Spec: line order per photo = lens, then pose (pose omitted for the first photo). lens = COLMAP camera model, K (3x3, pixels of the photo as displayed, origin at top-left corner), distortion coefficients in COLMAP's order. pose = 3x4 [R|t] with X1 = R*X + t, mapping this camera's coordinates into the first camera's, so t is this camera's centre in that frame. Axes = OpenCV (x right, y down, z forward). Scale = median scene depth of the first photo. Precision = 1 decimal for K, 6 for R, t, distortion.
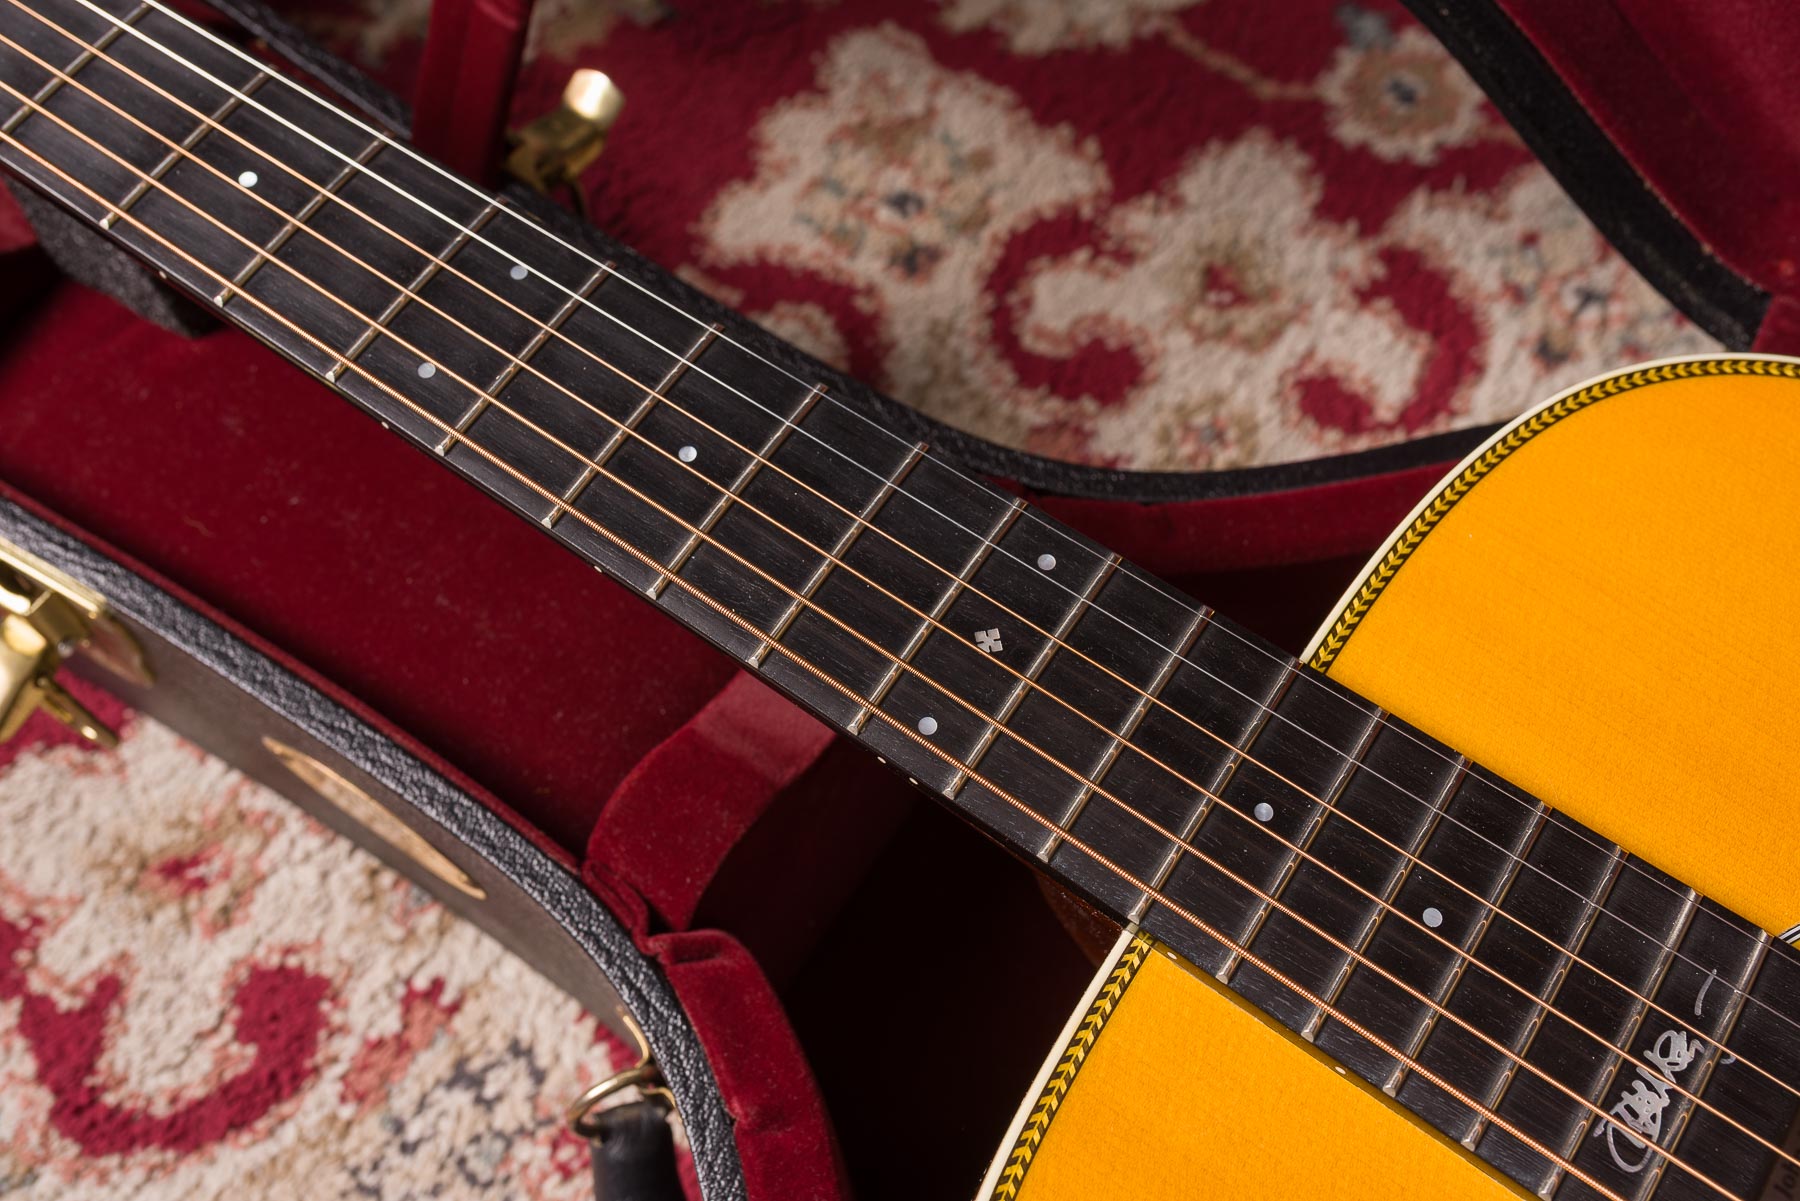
lens RADIAL K [[1804.7, 0, 902.0], [0, 1804.7, 599.9], [0, 0, 1]] dist [0.000085, 0.008456]
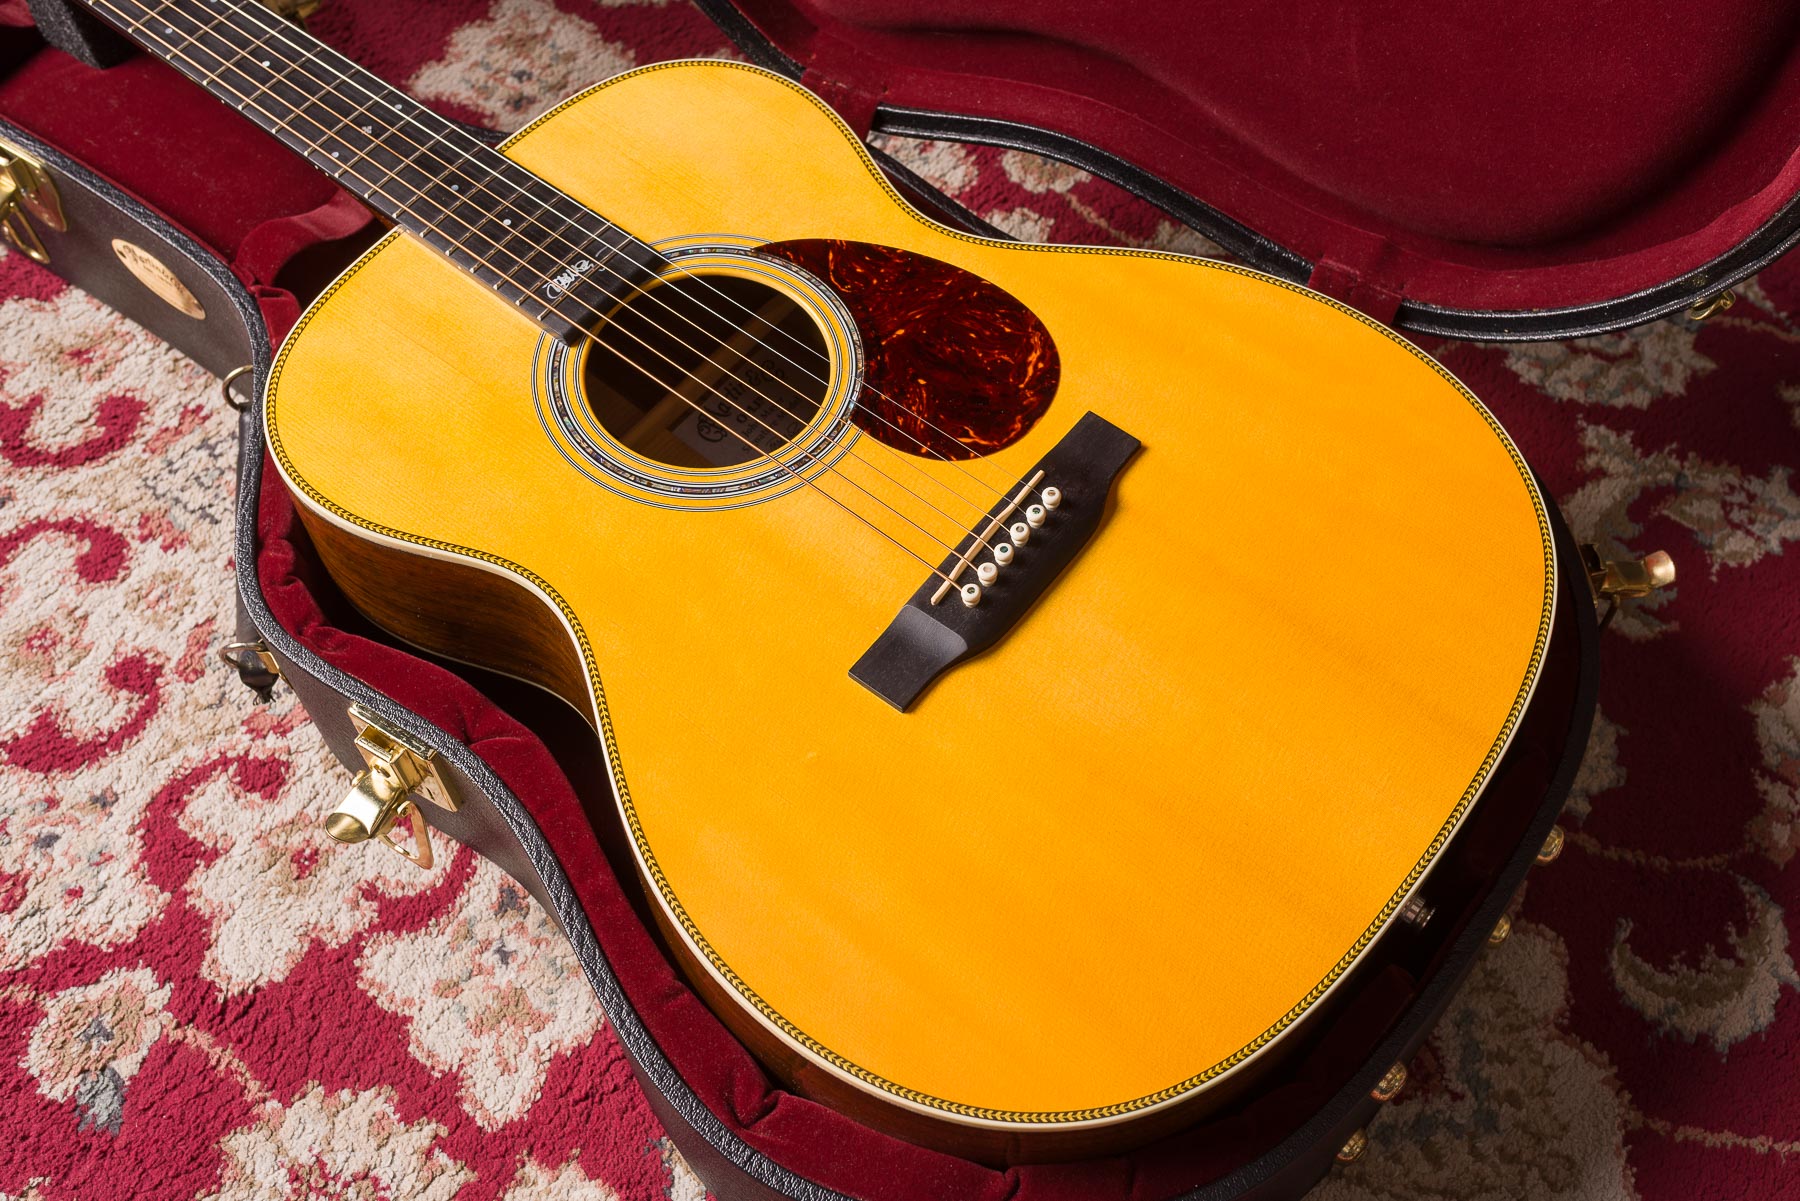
lens RADIAL K [[1869.4, 0, 967.5], [0, 1869.4, 621.3], [0, 0, 1]] dist [-0.001324, 0.006013]
pose [[0.998407, 0.052361, -0.021001, 0.619805], [-0.054118, 0.994070, -0.094316, 0.574893], [0.015938, 0.095303, 0.995321, -0.977789]]
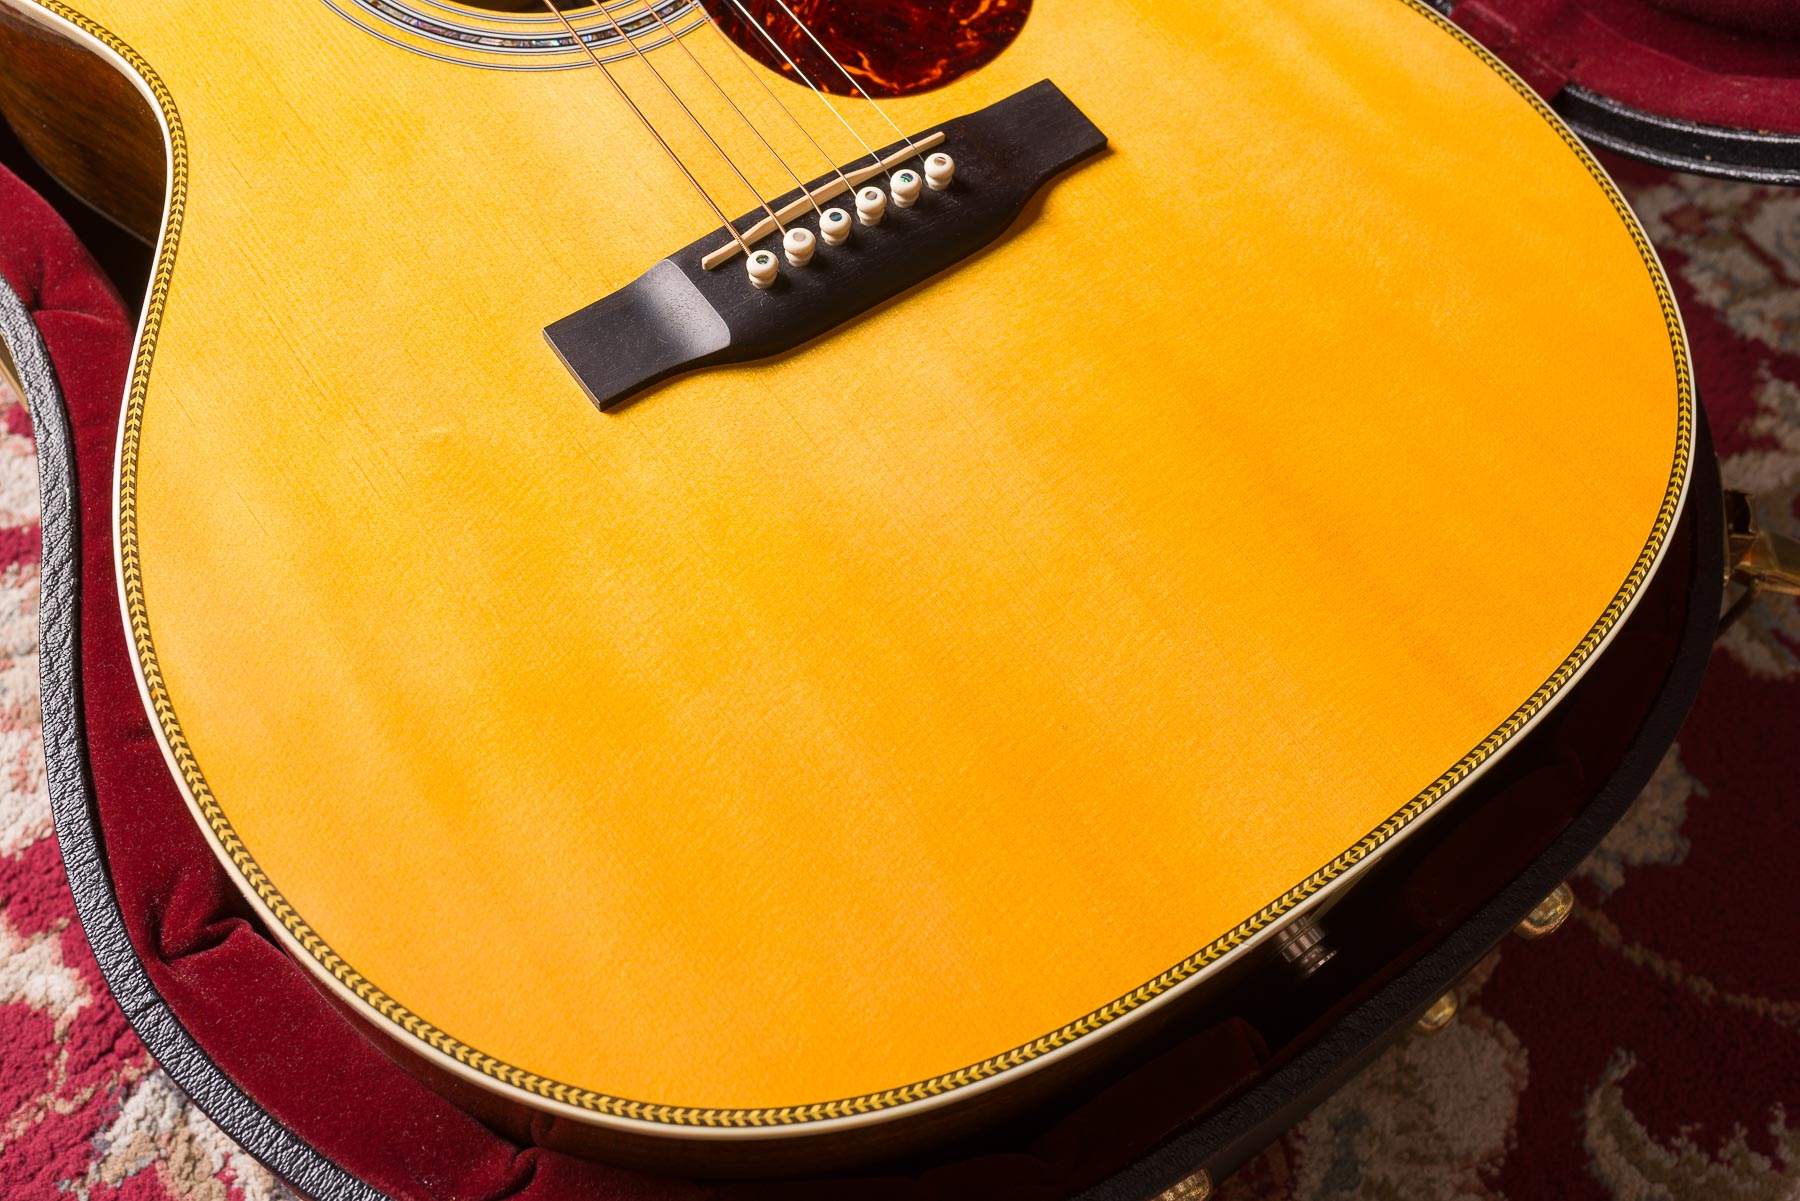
lens RADIAL K [[1772.9, 0, 902.9], [0, 1772.9, 598.1], [0, 0, 1]] dist [-0.004284, 0.008649]
pose [[0.938927, 0.327983, -0.104130, 0.797409], [-0.334128, 0.941309, -0.047905, 0.589585], [0.082307, 0.079772, 0.993409, -0.398614]]
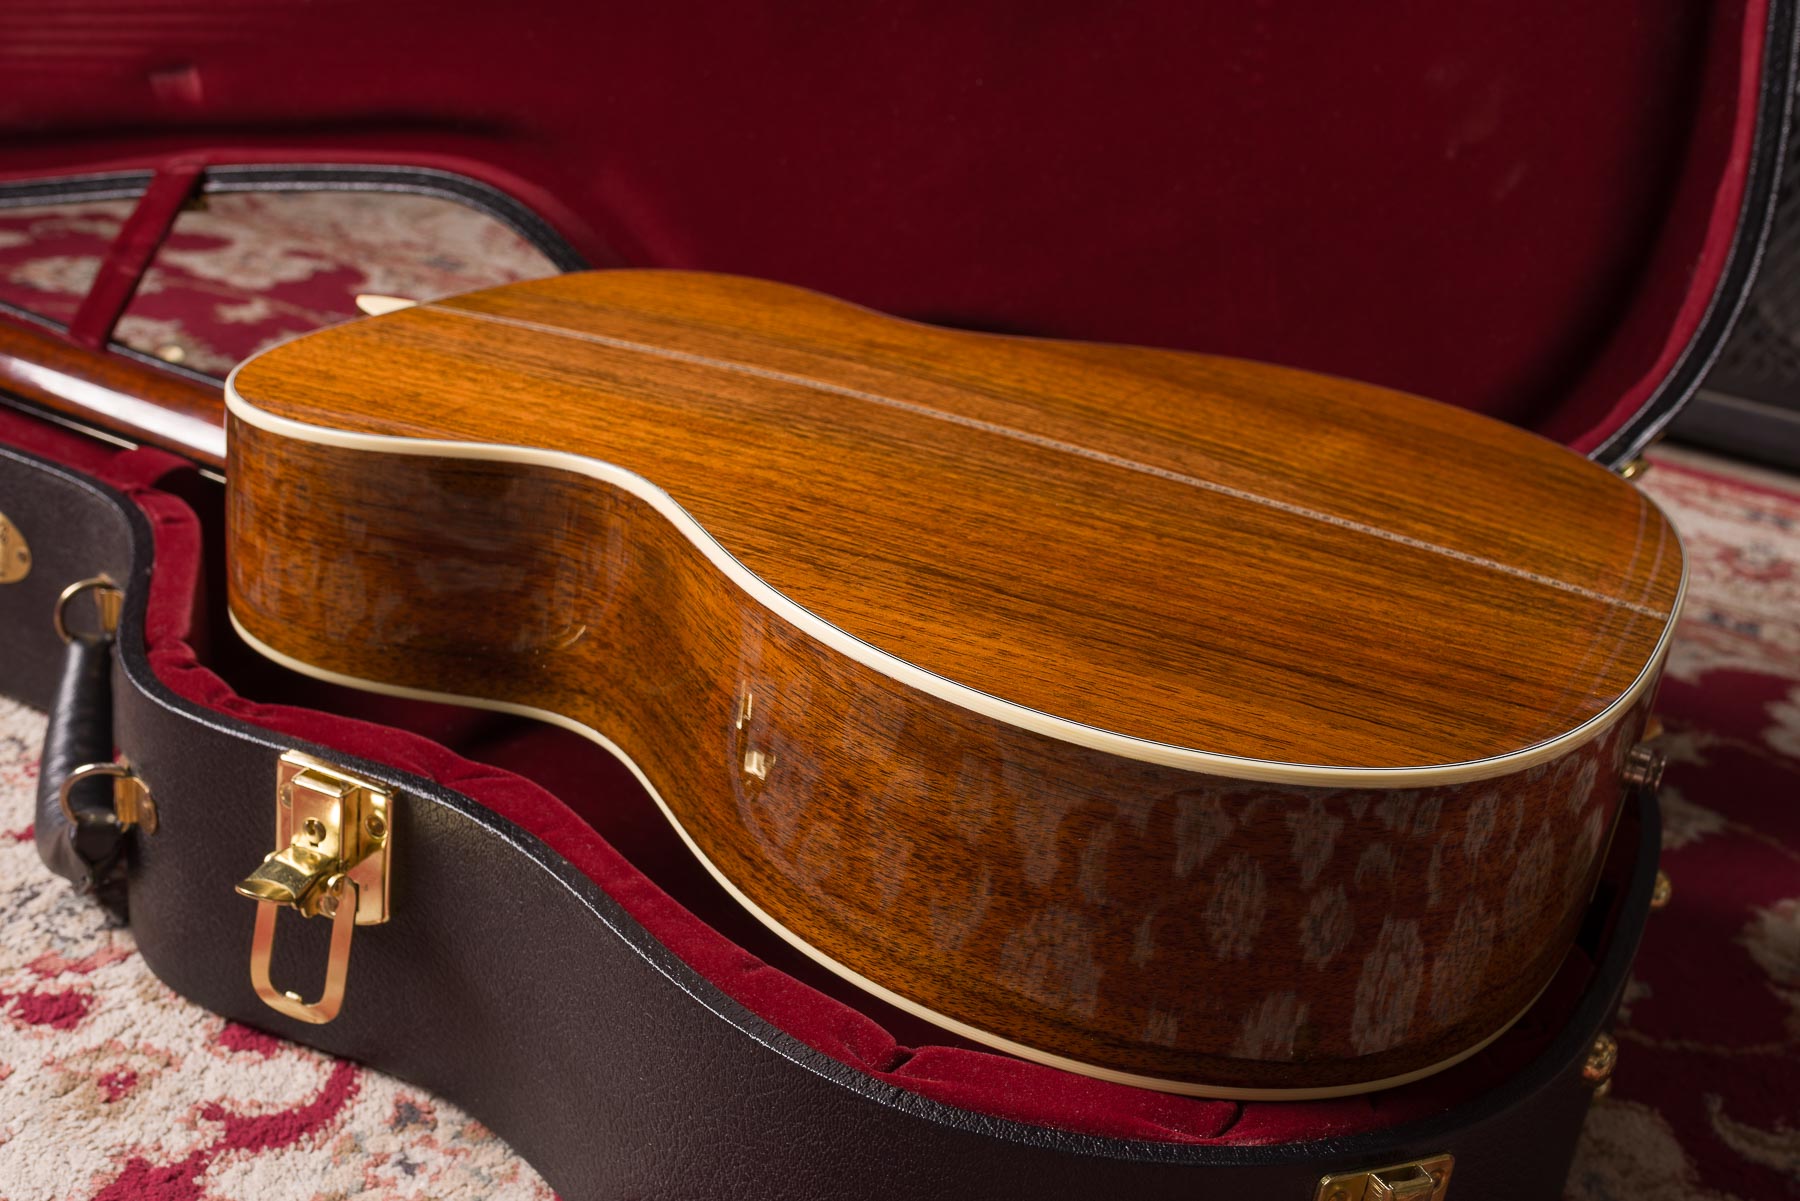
lens RADIAL K [[1967.4, 0, 1000.4], [0, 1967.4, 619.2], [0, 0, 1]] dist [0.001308, -0.004599]
pose [[0.976330, 0.066526, 0.205801, 0.279094], [0.078650, 0.777180, -0.624344, 1.298184], [-0.201480, 0.625752, 0.753552, -0.587234]]
